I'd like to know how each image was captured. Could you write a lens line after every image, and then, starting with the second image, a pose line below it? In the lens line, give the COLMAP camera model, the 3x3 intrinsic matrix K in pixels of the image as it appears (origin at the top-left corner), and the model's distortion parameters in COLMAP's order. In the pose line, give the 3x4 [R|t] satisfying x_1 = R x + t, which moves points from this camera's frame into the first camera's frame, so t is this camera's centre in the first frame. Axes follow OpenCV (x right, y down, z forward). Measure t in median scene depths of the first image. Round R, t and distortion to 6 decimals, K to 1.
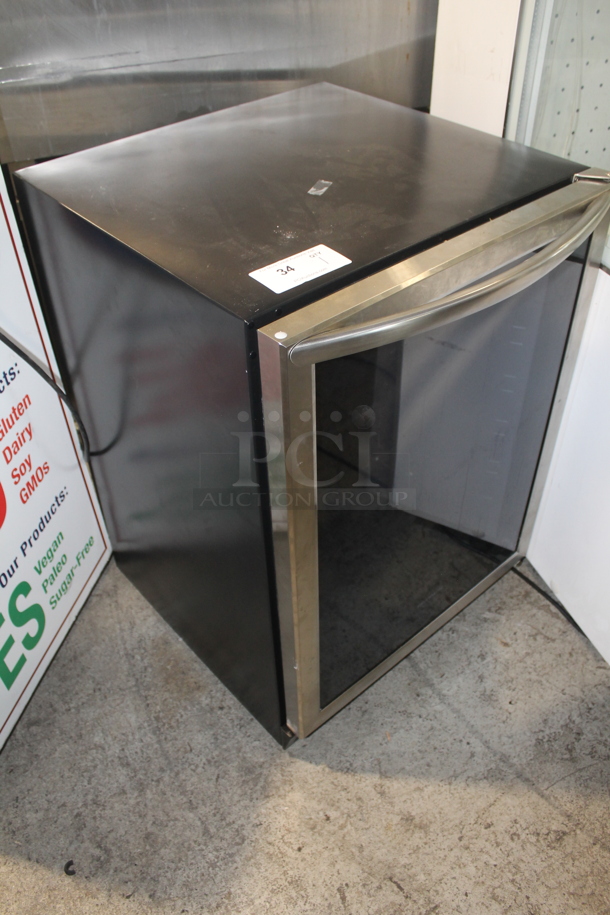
lens RADIAL K [[778.0, 0, 305.0], [0, 778.0, 457.5], [0, 0, 1]] dist [-0.160062, 0.128572]
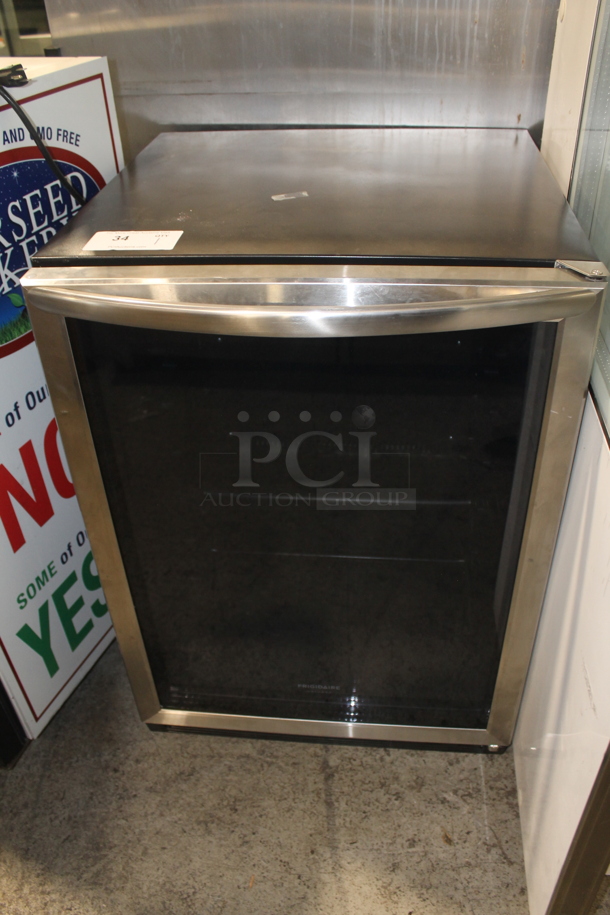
lens RADIAL K [[778.0, 0, 305.0], [0, 778.0, 457.5], [0, 0, 1]] dist [-0.160062, 0.128572]
pose [[0.891166, 0.259118, -0.372398, 0.346964], [-0.291841, 0.955888, -0.033274, -0.072168], [0.347349, 0.138334, 0.927476, 0.188134]]
